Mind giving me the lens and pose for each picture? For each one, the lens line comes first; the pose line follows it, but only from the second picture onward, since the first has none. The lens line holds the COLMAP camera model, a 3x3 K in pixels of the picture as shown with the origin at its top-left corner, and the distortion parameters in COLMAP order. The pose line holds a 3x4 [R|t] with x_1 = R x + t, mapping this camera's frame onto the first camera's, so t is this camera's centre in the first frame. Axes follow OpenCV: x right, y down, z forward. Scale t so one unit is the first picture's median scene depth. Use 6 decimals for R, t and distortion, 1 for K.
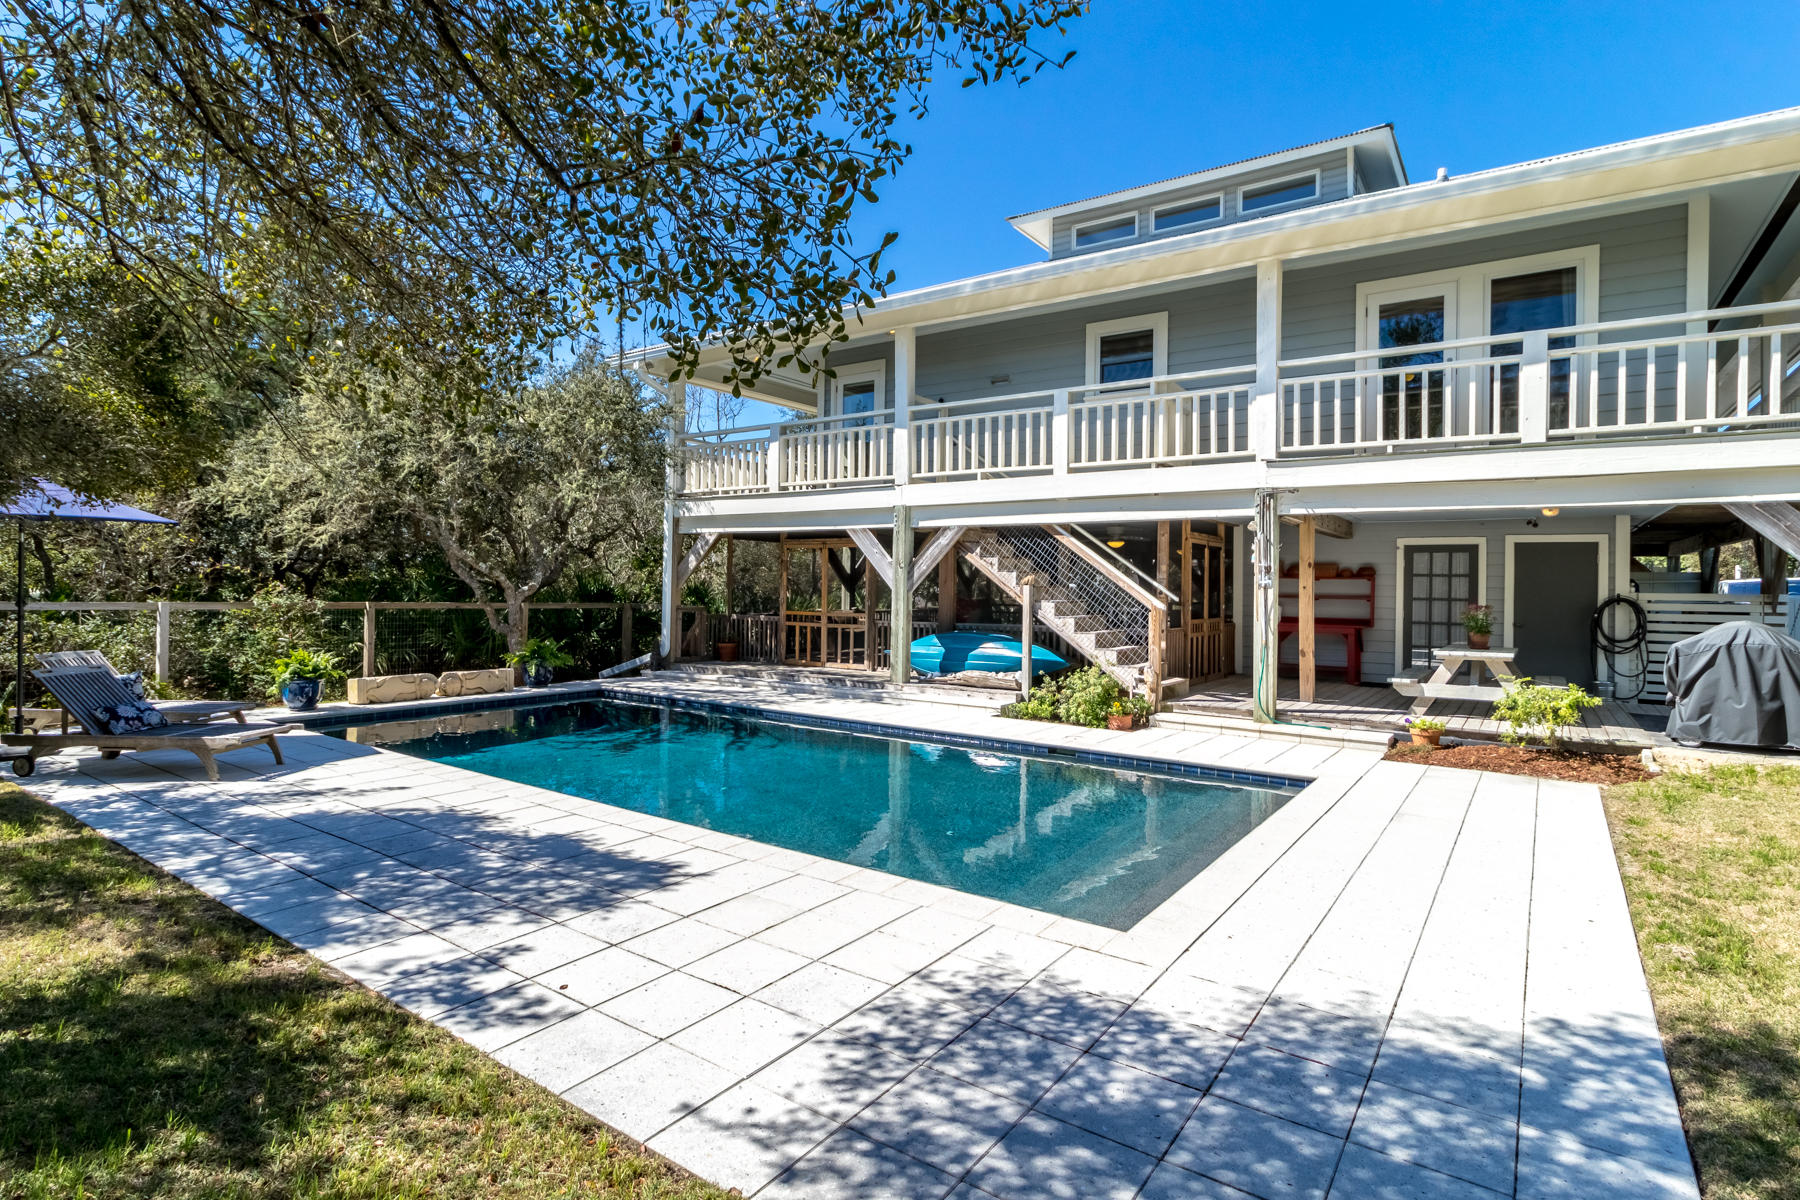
lens RADIAL K [[912.4, 0, 905.4], [0, 912.4, 580.6], [0, 0, 1]] dist [0.004713, 0.000553]
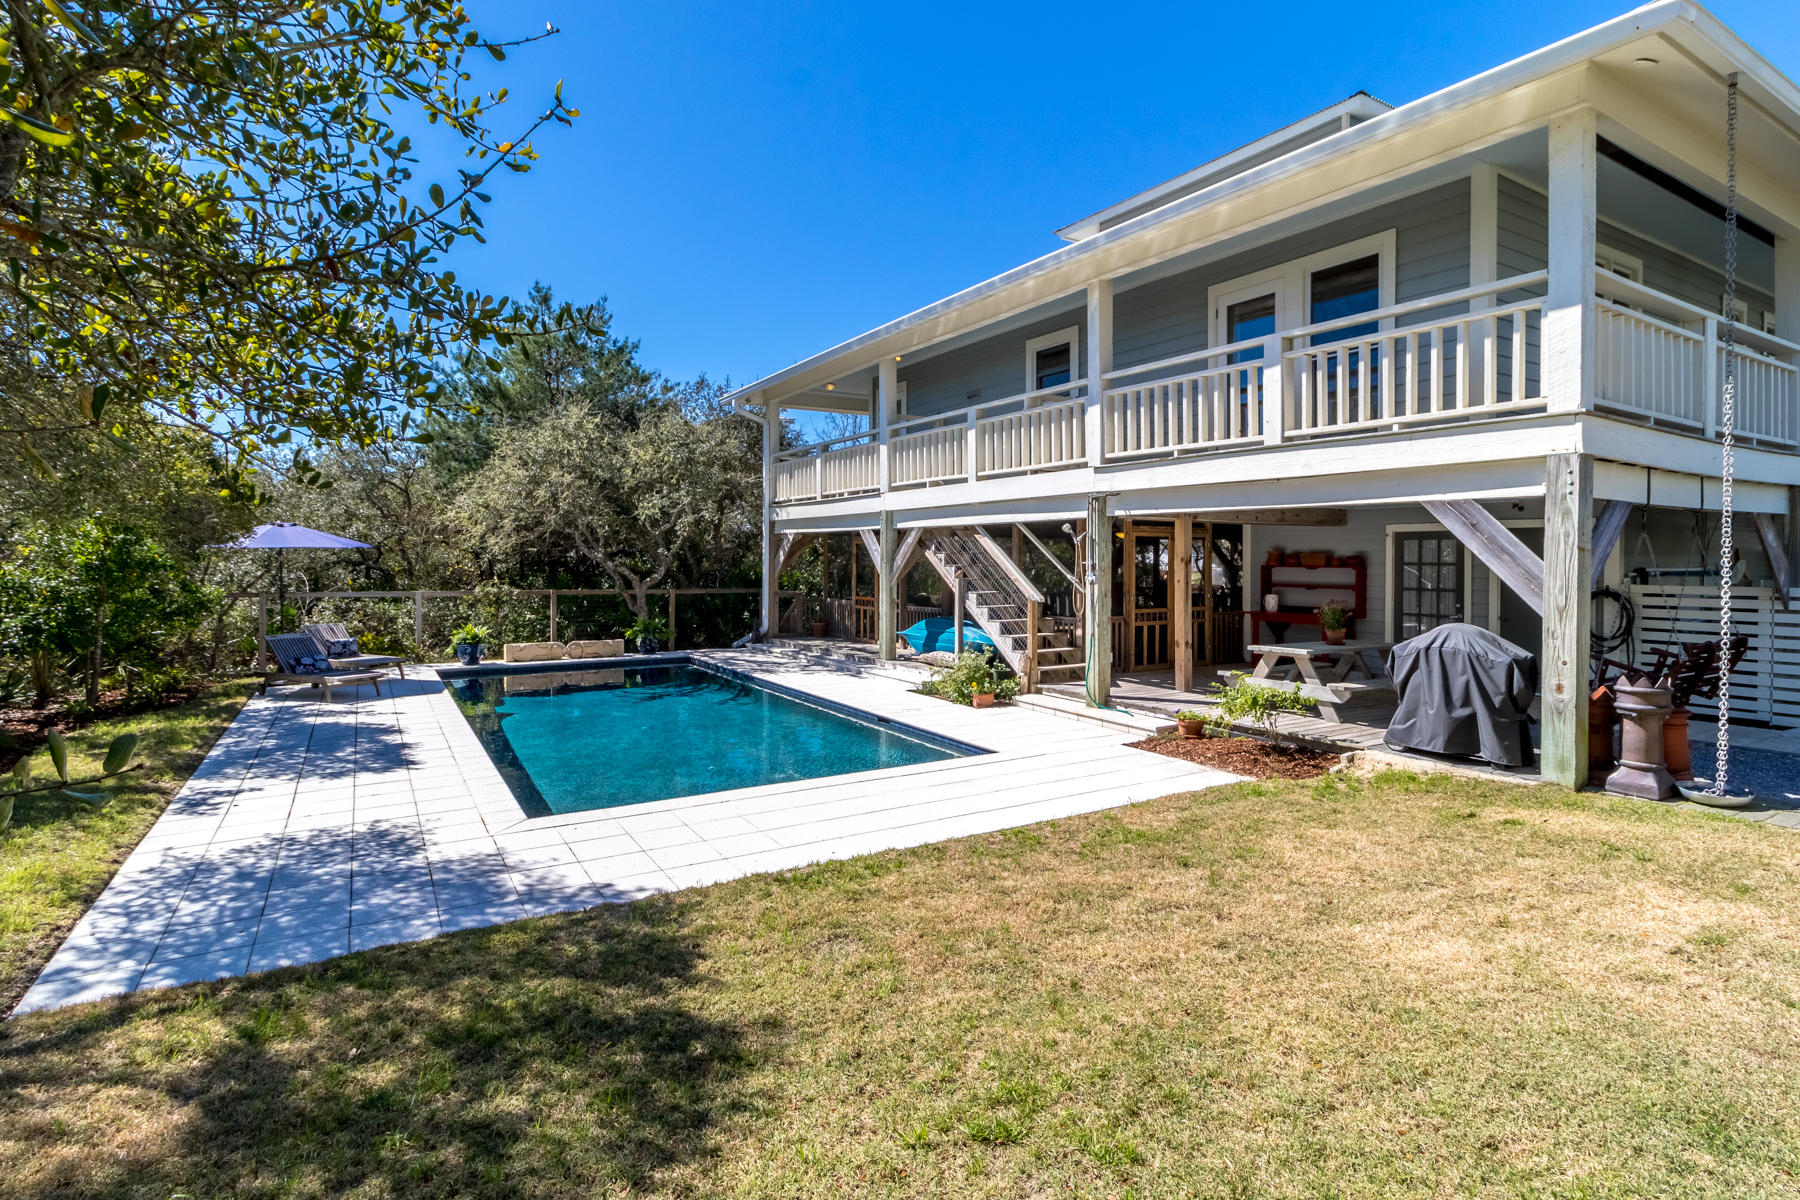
lens RADIAL K [[891.2, 0, 903.3], [0, 891.2, 568.9], [0, 0, 1]] dist [0.000573, -0.000582]
pose [[0.916985, -0.007085, -0.398858, 0.615797], [0.013298, 0.999830, 0.012811, -0.026528], [0.398699, -0.017051, 0.916923, -0.068008]]
